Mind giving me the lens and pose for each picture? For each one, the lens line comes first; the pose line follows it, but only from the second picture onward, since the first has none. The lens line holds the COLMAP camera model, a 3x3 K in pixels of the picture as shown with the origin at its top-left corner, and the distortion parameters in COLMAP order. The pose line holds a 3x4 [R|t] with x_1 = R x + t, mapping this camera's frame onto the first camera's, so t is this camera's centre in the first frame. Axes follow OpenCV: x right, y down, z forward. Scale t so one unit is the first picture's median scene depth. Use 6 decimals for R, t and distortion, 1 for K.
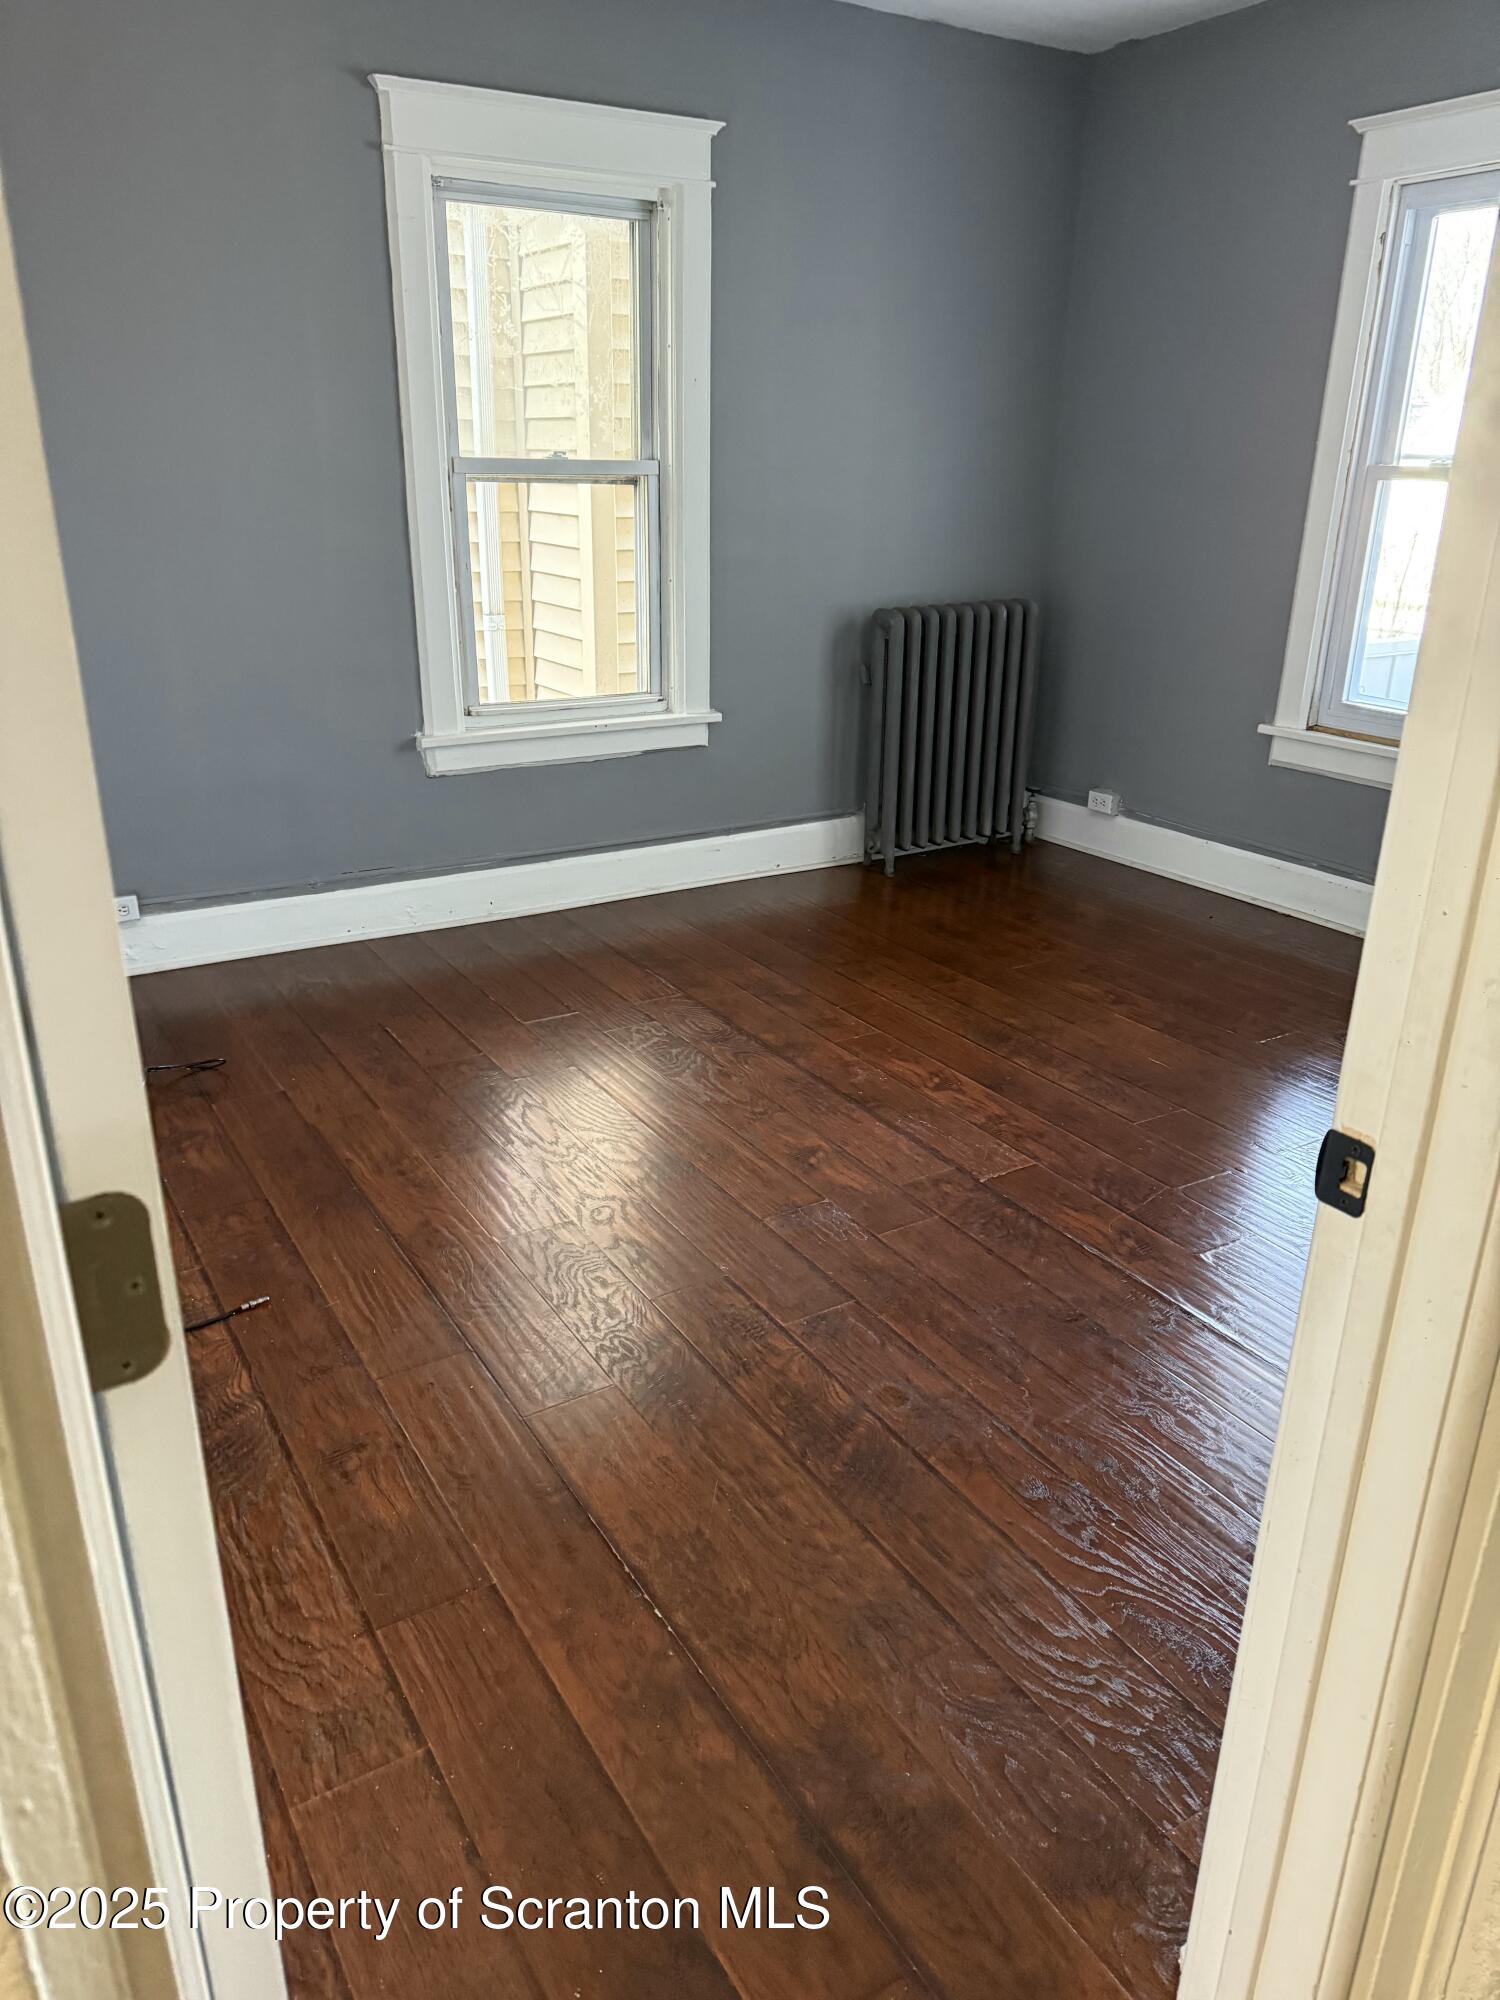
lens RADIAL K [[1398.8, 0, 750.0], [0, 1398.8, 1000.0], [0, 0, 1]] dist [0.087104, -0.091716]
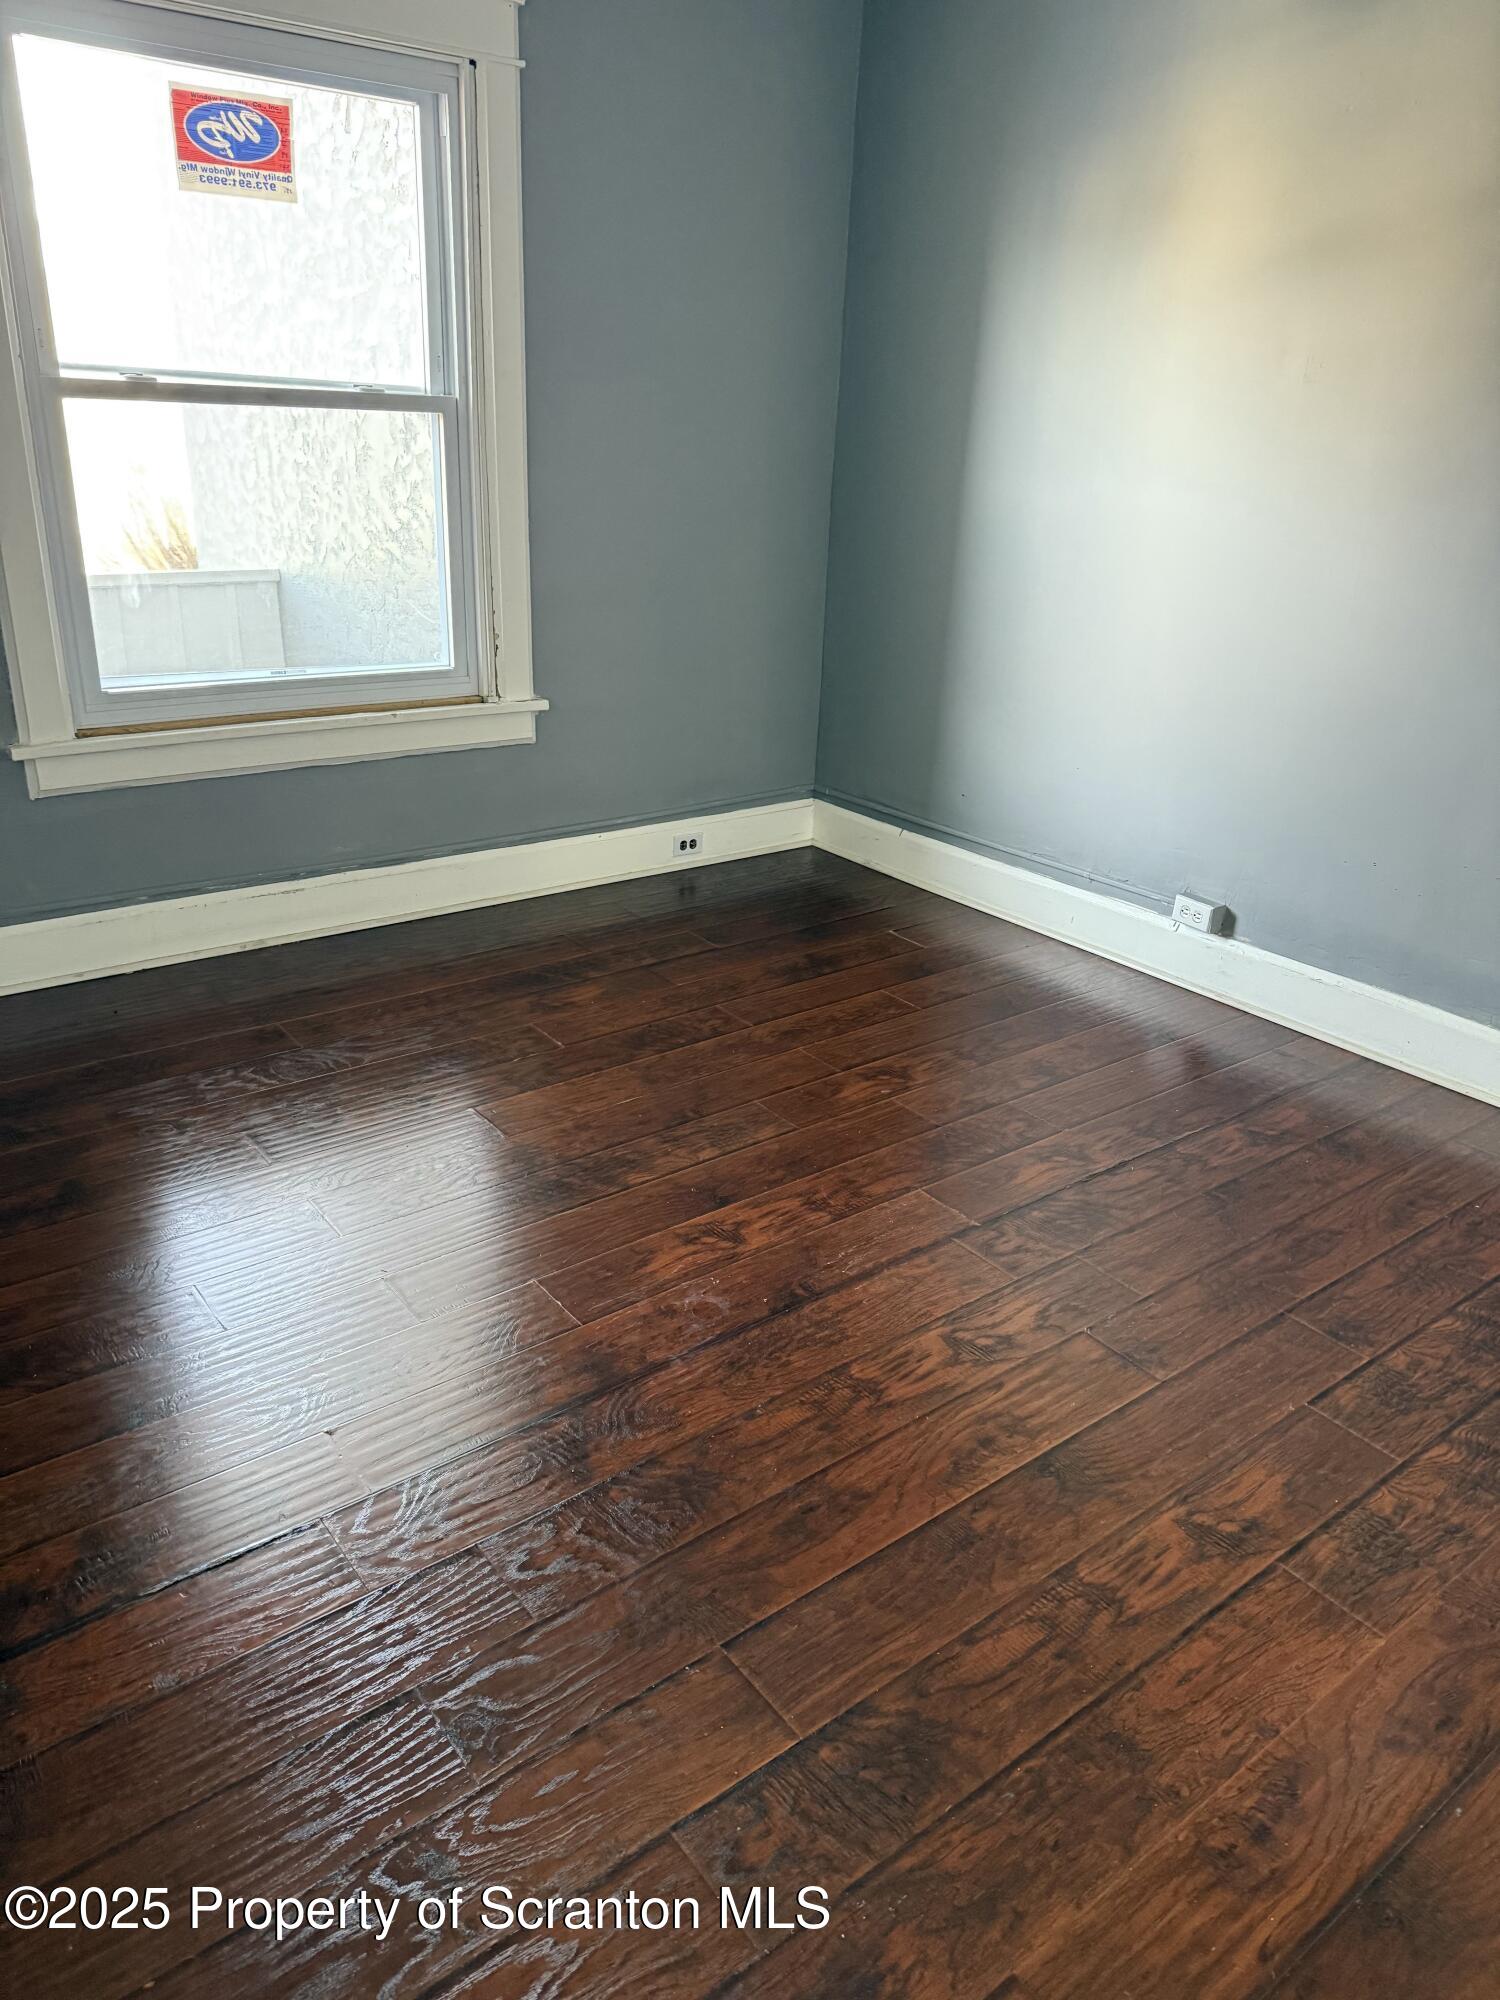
lens RADIAL K [[1398.8, 0, 750.0], [0, 1398.8, 1000.0], [0, 0, 1]] dist [0.087104, -0.091716]
pose [[-0.104202, -0.404689, 0.908498, -0.514503], [0.323892, 0.849865, 0.415720, -0.368169], [-0.940338, 0.337574, 0.042518, 0.933076]]
